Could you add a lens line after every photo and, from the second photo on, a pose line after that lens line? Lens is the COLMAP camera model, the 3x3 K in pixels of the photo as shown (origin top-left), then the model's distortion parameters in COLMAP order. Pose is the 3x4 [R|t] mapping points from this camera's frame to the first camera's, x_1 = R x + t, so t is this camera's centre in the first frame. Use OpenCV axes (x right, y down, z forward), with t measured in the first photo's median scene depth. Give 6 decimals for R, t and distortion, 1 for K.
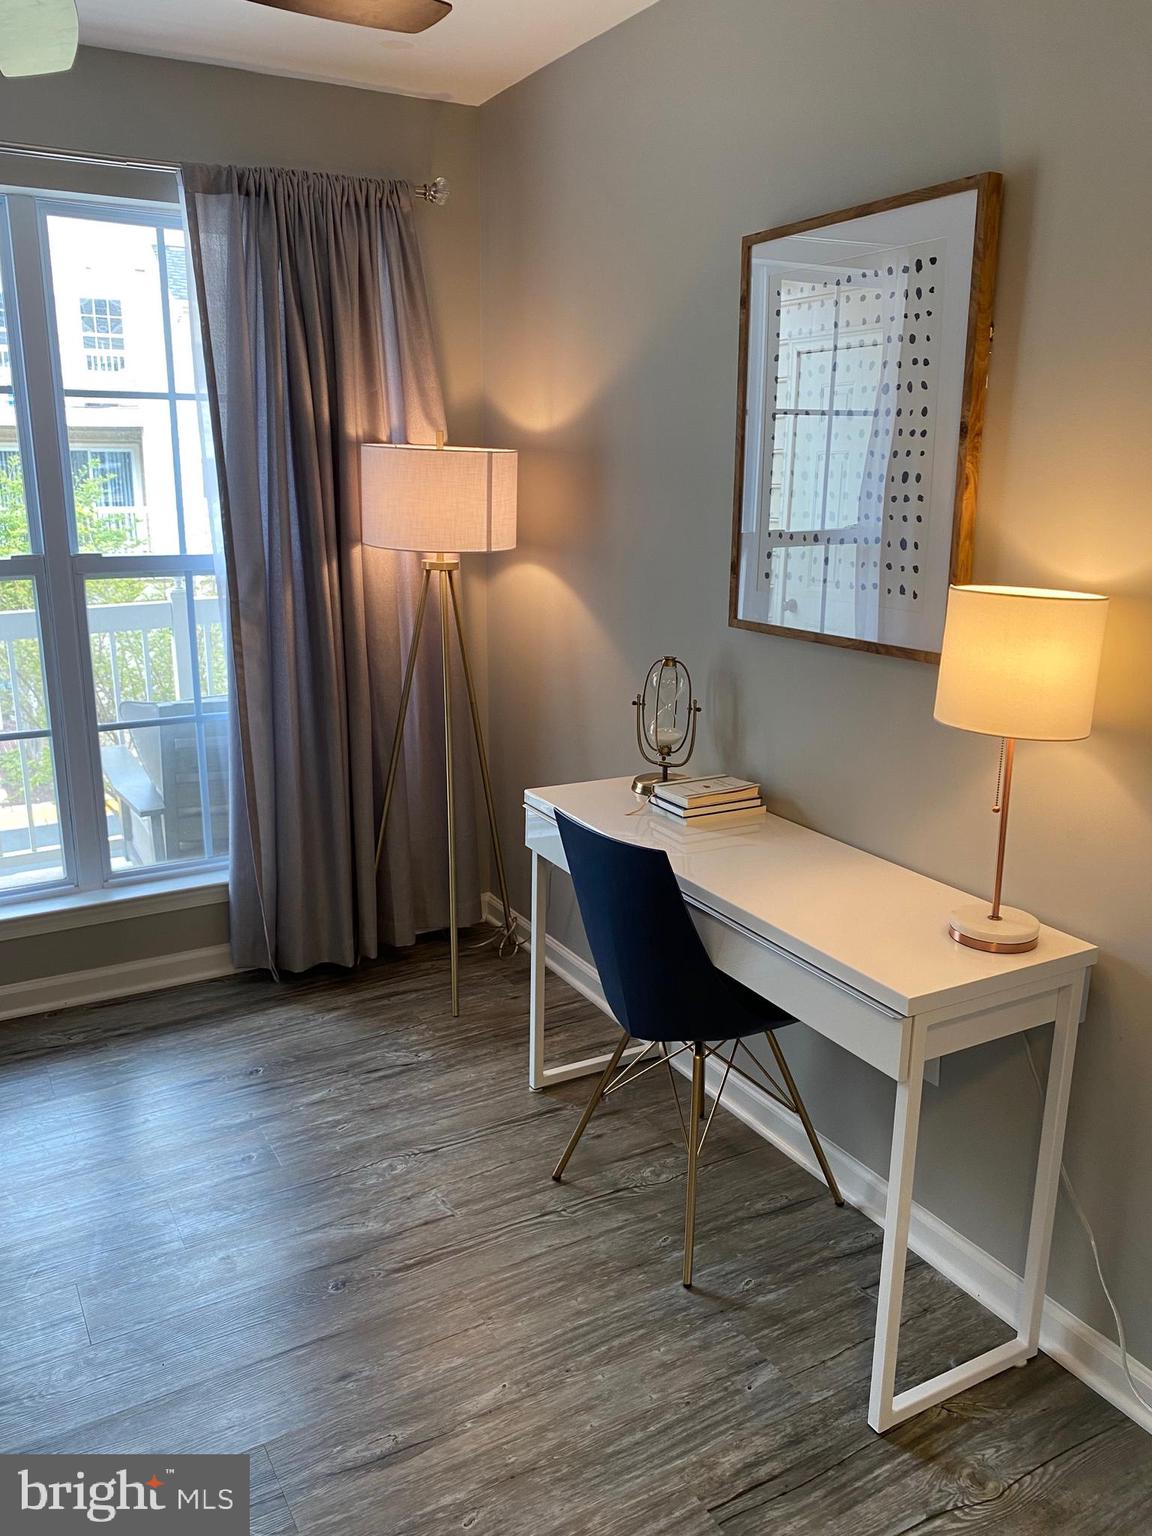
lens RADIAL K [[1179.3, 0, 591.6], [0, 1179.3, 774.1], [0, 0, 1]] dist [0.029731, -0.033887]
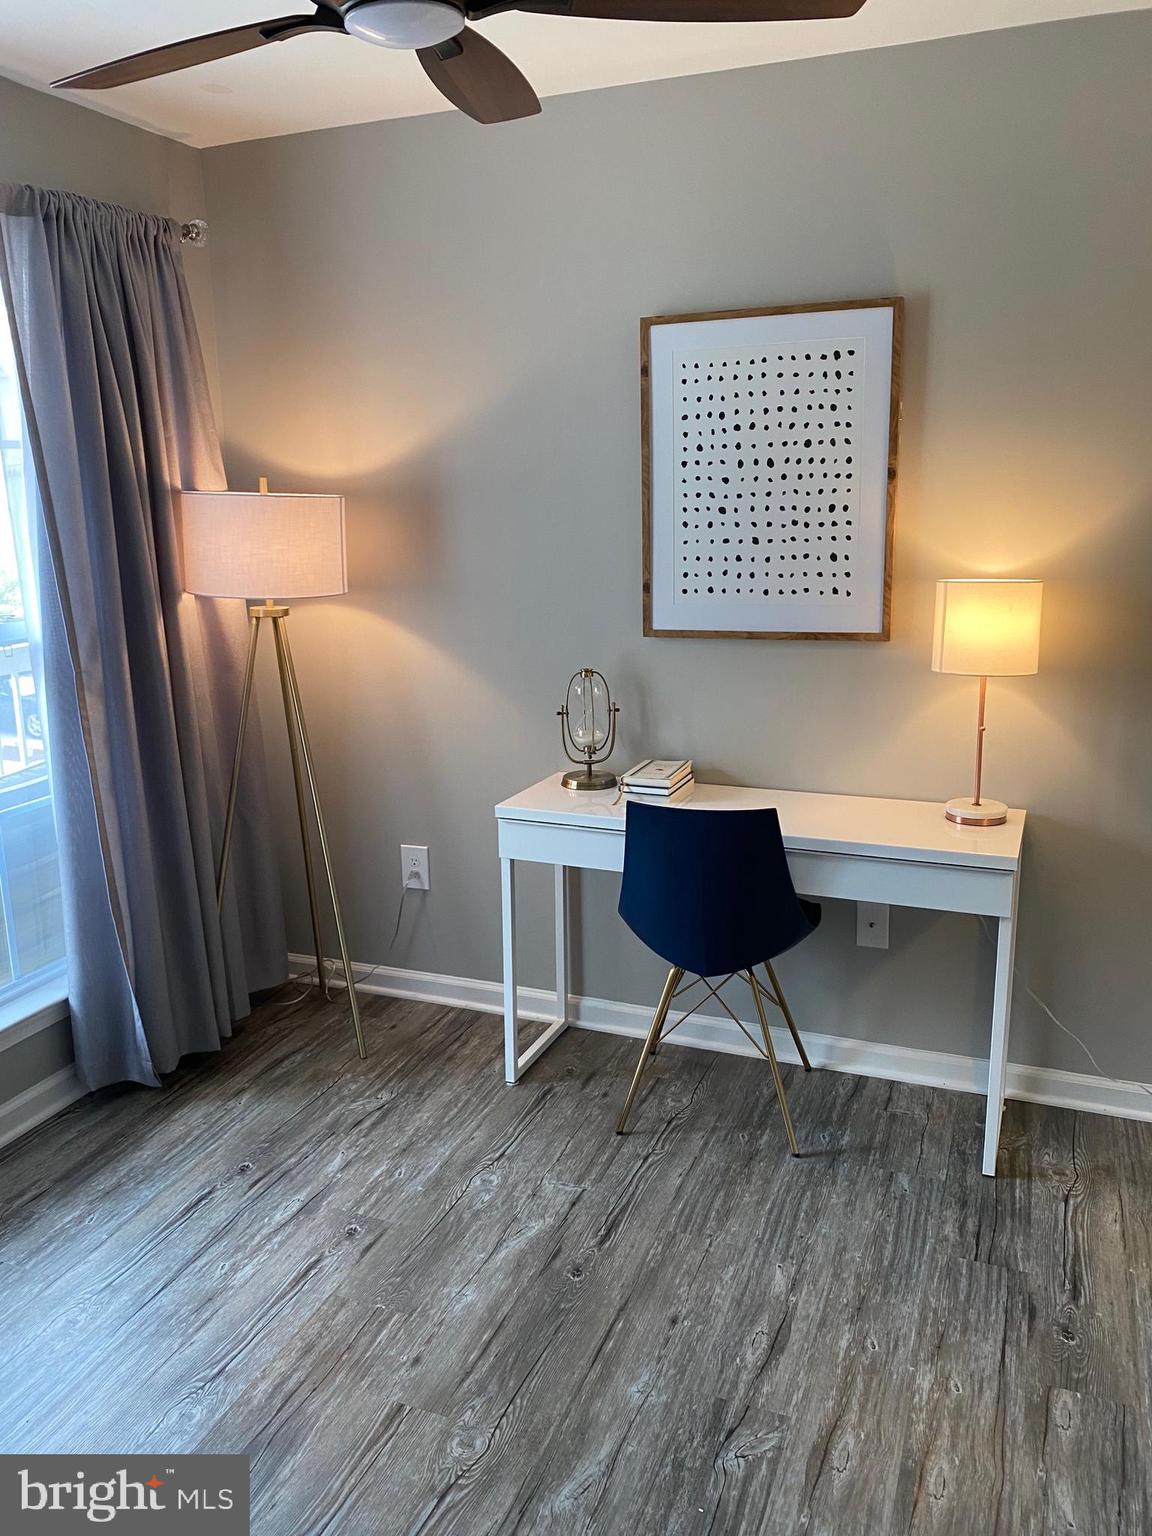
lens RADIAL K [[1179.3, 0, 603.8], [0, 1179.3, 771.5], [0, 0, 1]] dist [0.029731, -0.033887]
pose [[0.780949, -0.155739, 0.604867, -0.671335], [0.178817, 0.983628, 0.022388, -0.024839], [-0.598451, 0.090677, 0.796012, 0.085316]]
